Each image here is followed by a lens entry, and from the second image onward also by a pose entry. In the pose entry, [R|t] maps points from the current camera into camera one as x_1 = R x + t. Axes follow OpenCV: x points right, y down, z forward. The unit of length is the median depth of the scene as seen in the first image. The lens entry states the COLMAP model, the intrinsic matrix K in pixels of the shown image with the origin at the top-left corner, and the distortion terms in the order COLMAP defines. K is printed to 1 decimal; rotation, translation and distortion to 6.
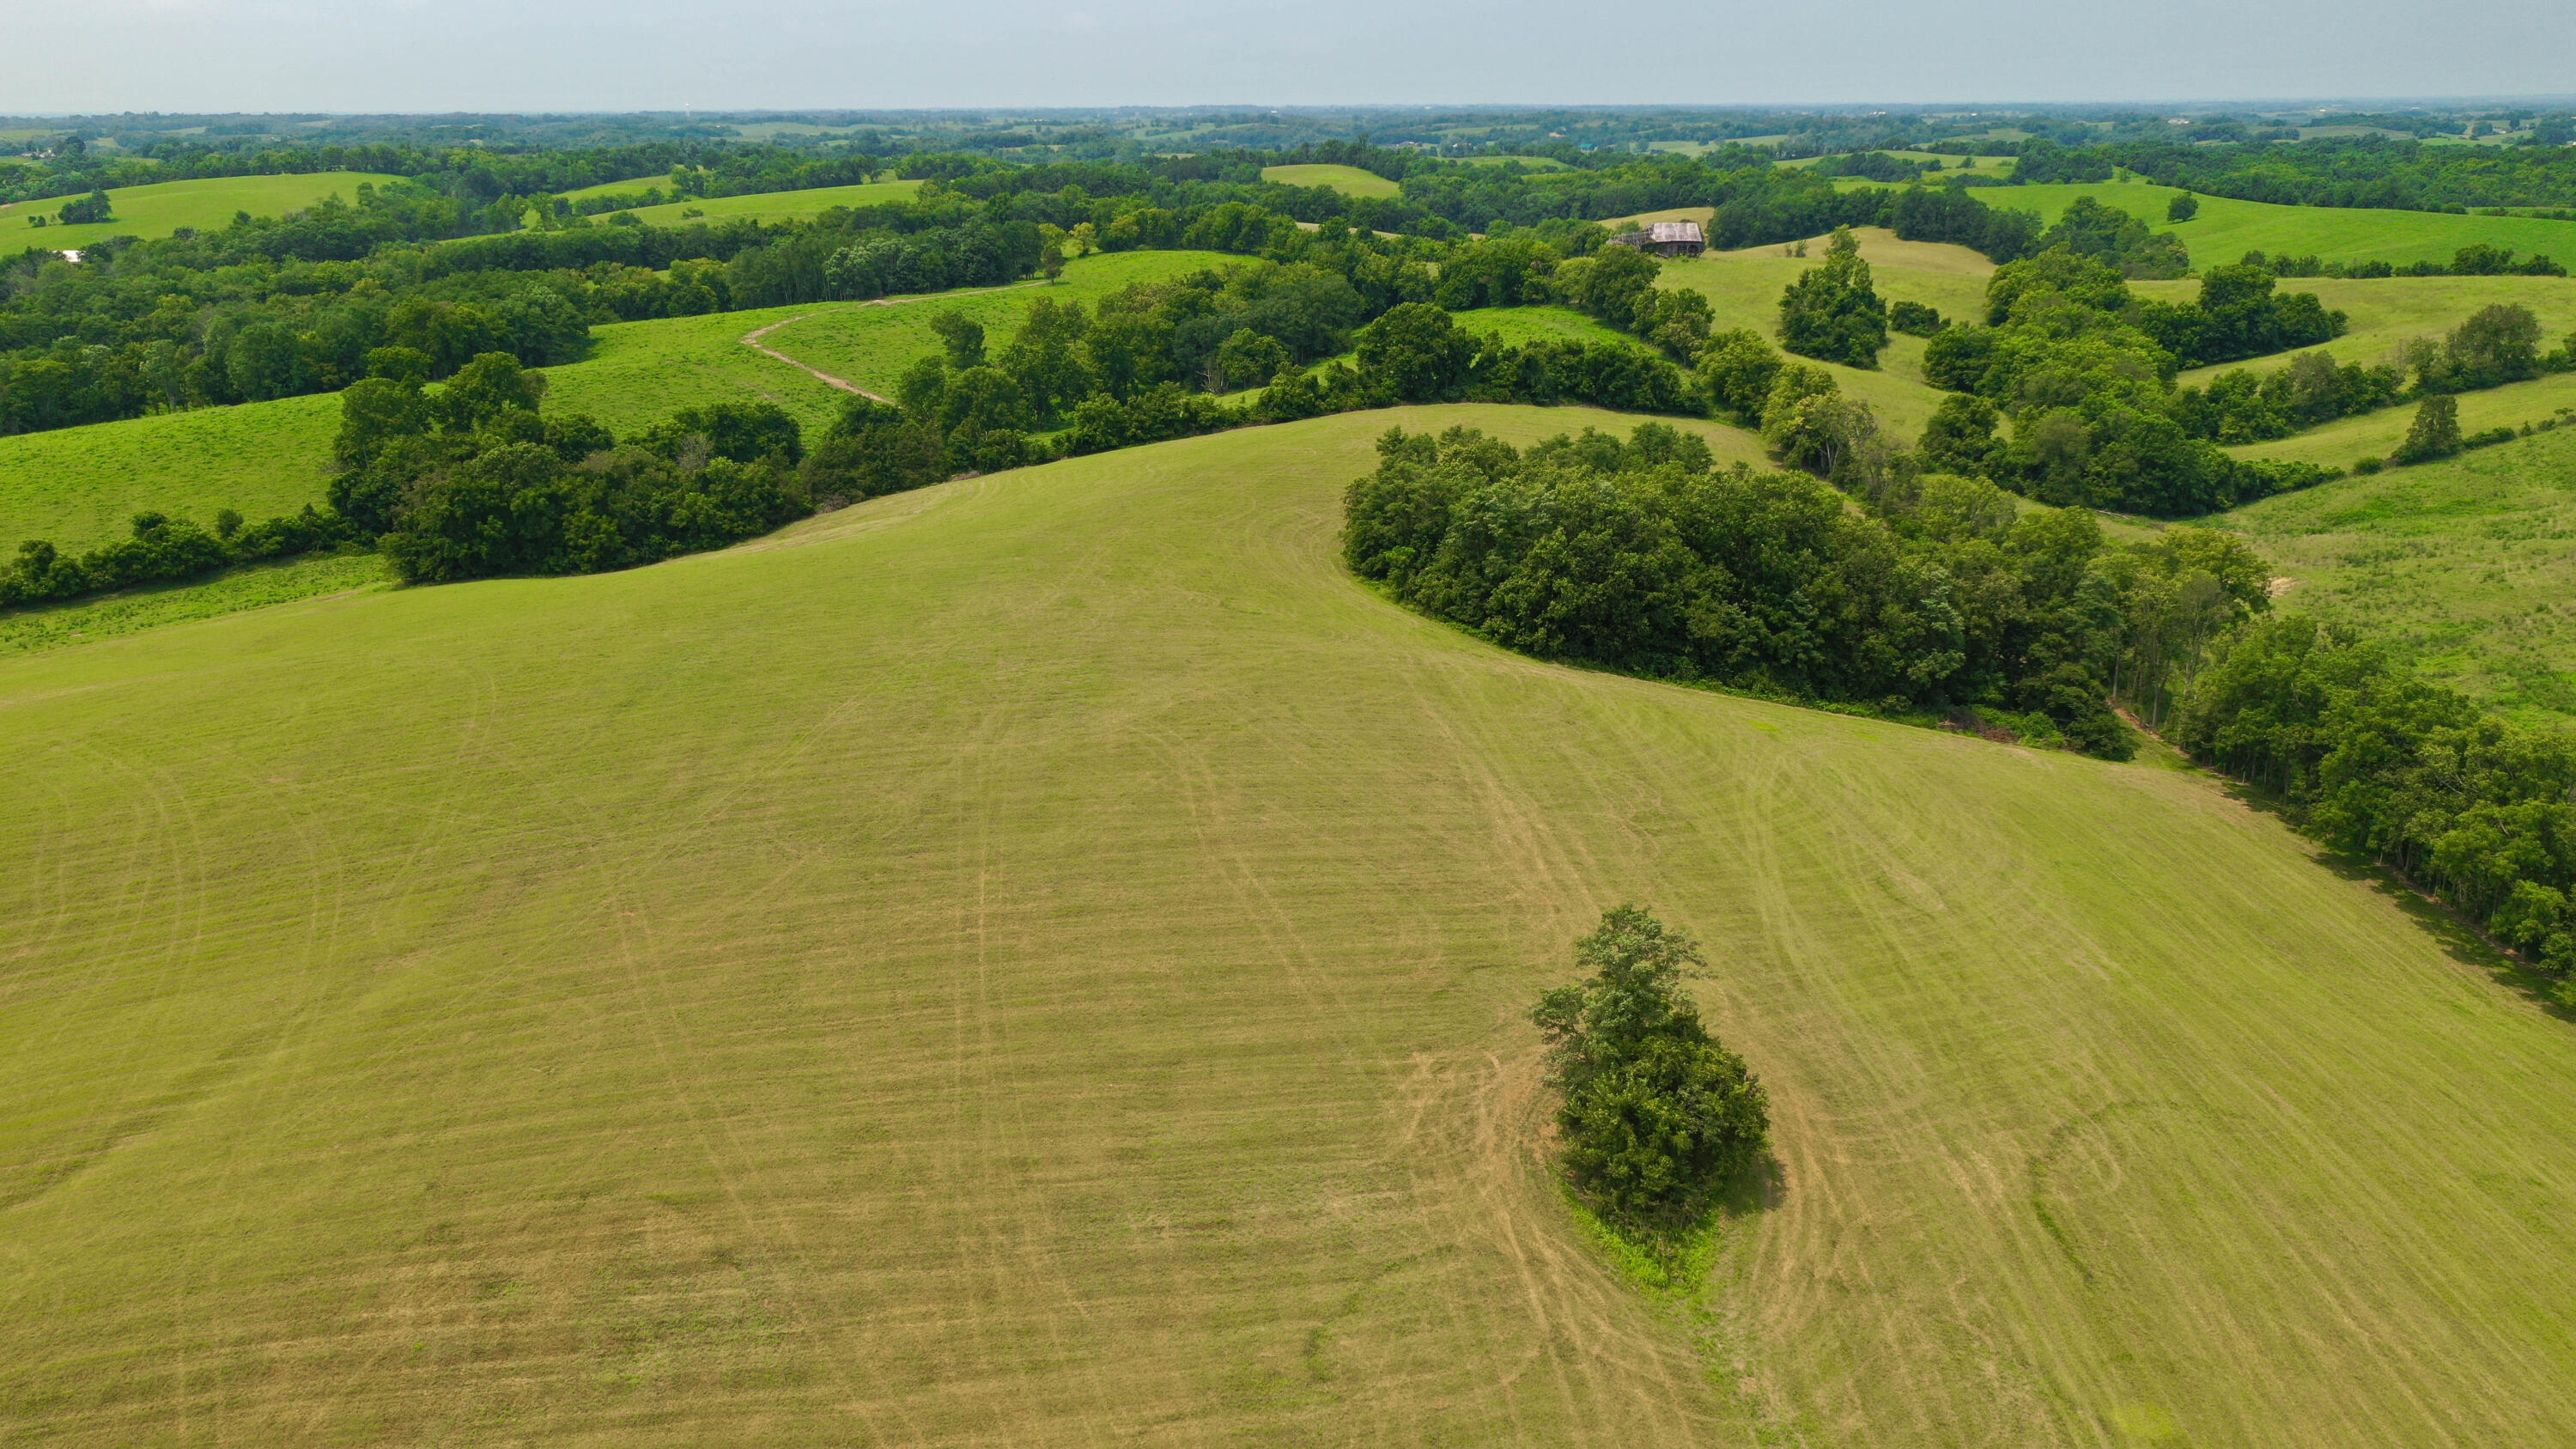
lens RADIAL K [[2047.6, 0, 1288.0], [0, 2047.6, 724.5], [0, 0, 1]] dist [0.008781, 0.016989]
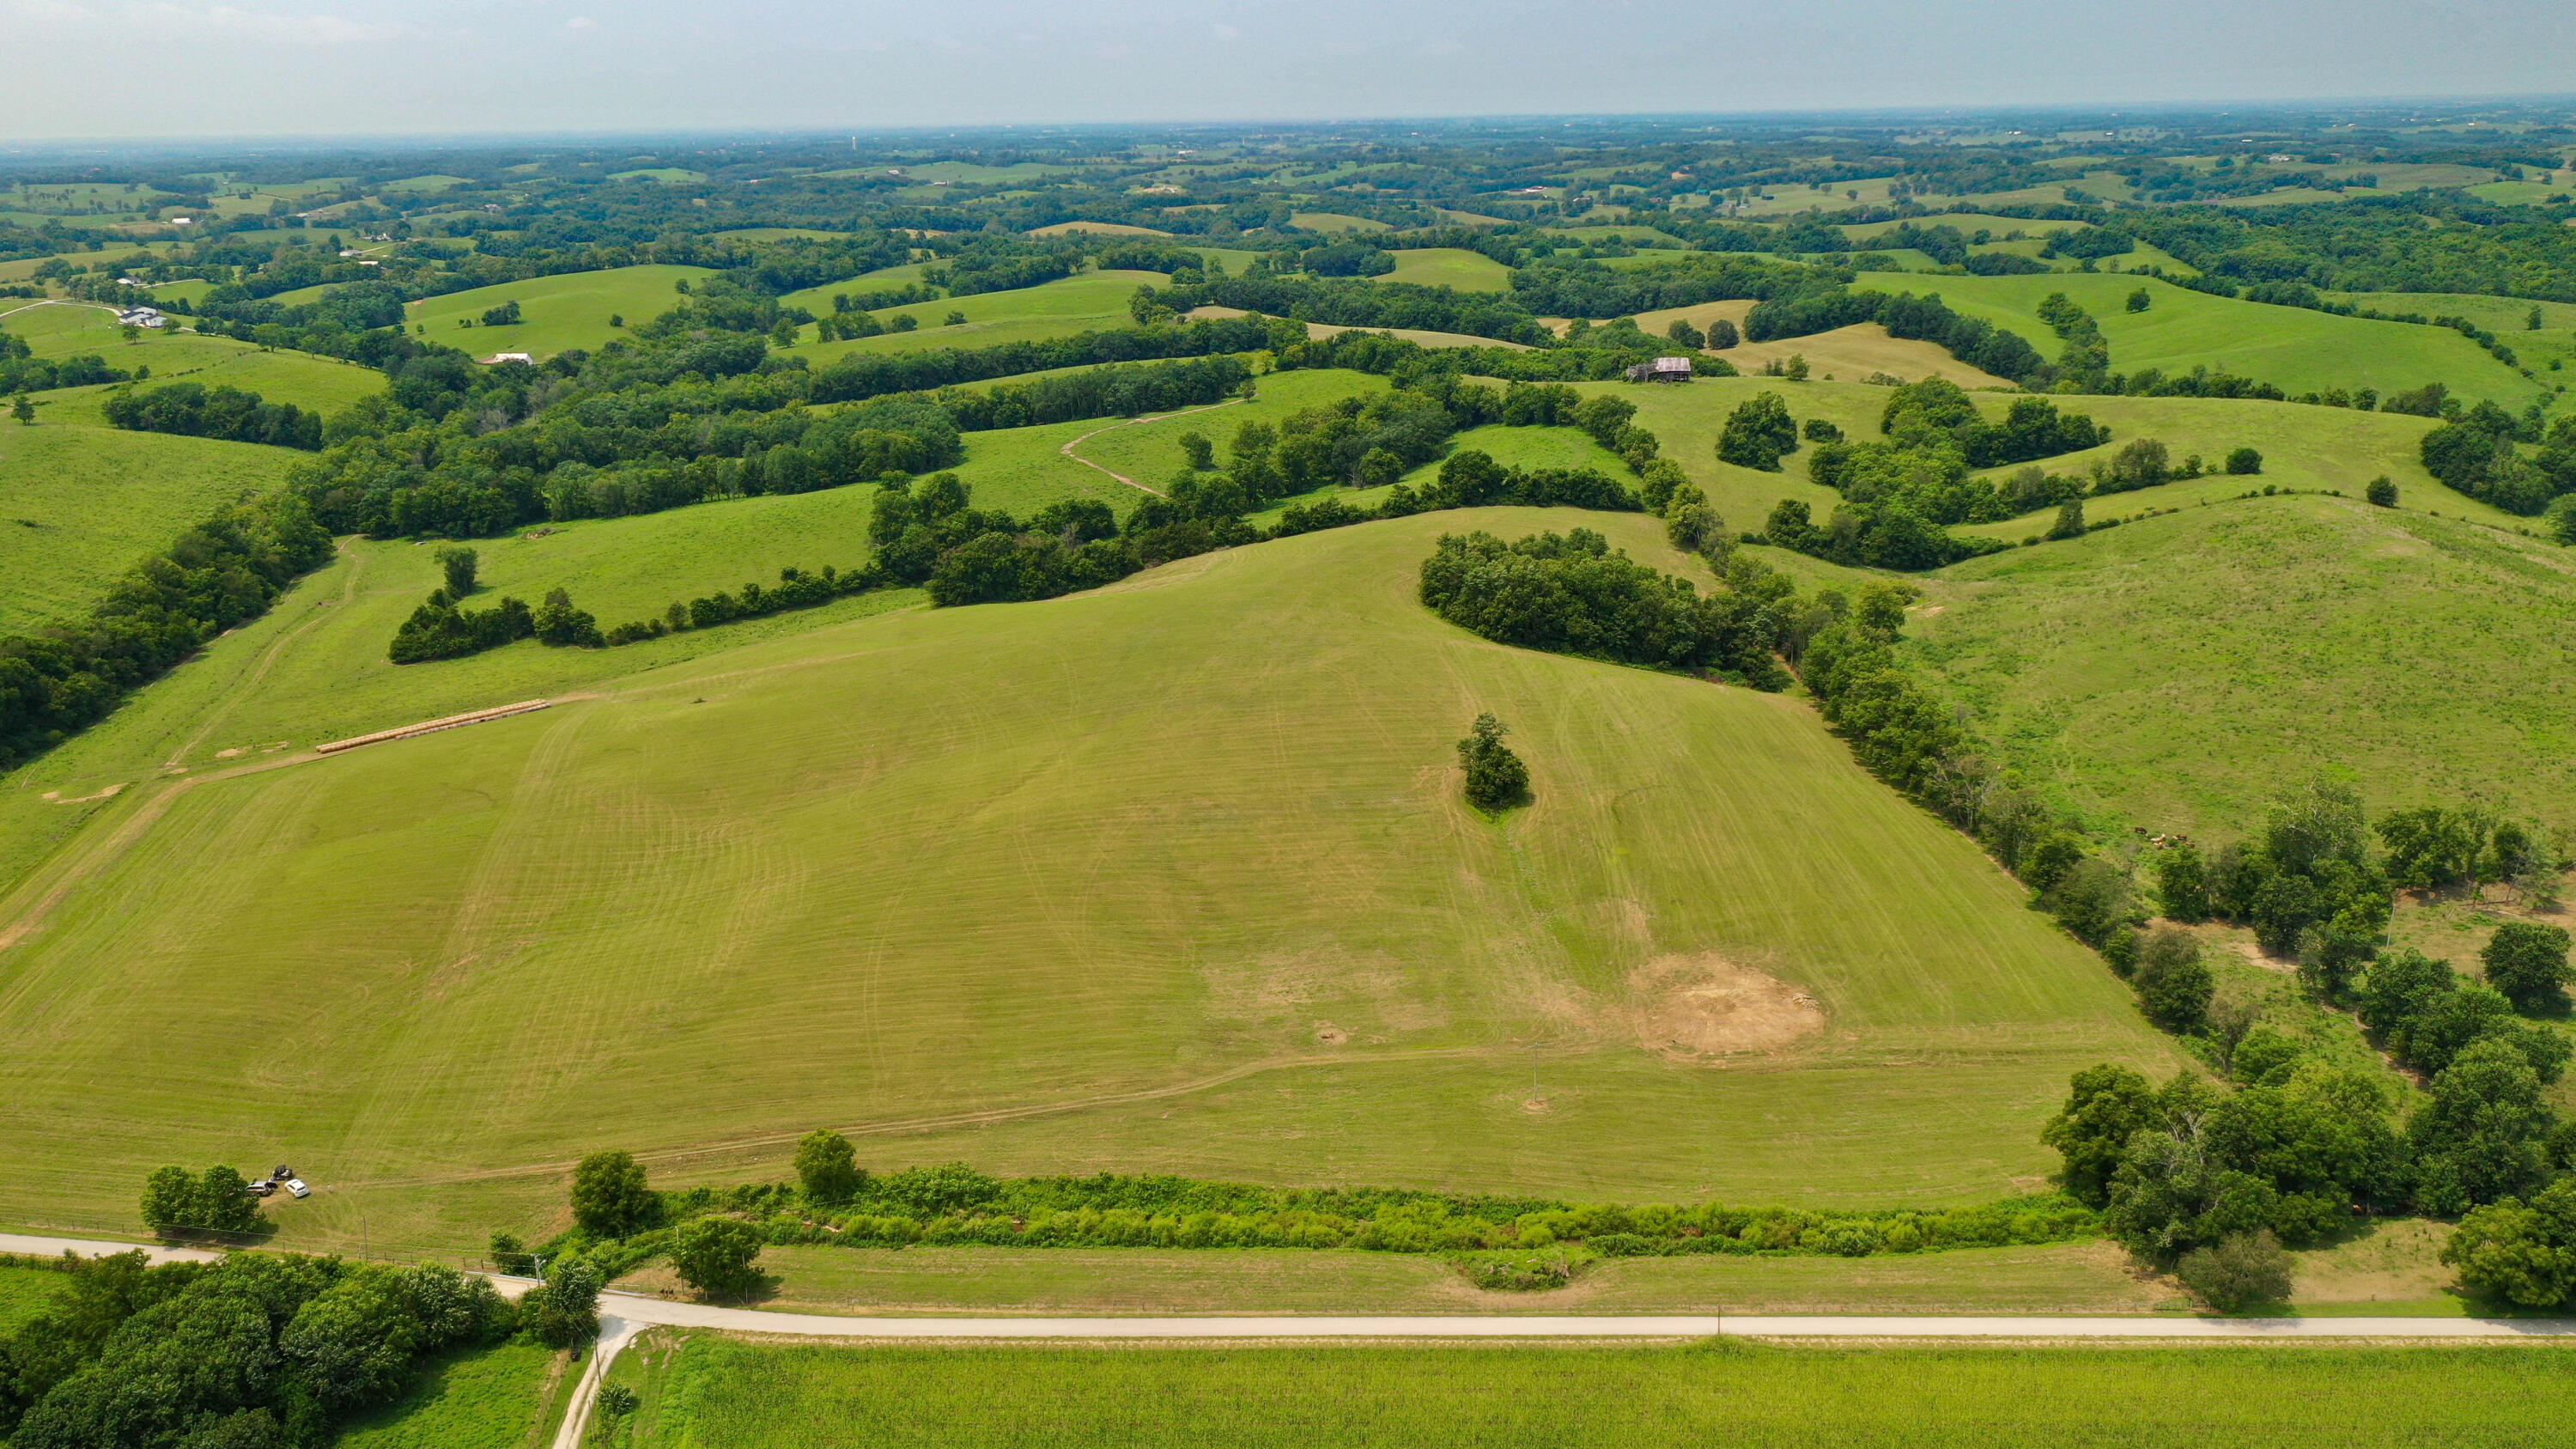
lens RADIAL K [[2047.6, 0, 1288.0], [0, 2047.6, 724.5], [0, 0, 1]] dist [0.008781, 0.016989]
pose [[0.997759, 0.008172, -0.066410, 0.023425], [-0.008558, 0.999948, -0.005522, 0.043817], [0.066361, 0.006078, 0.997777, -0.774808]]
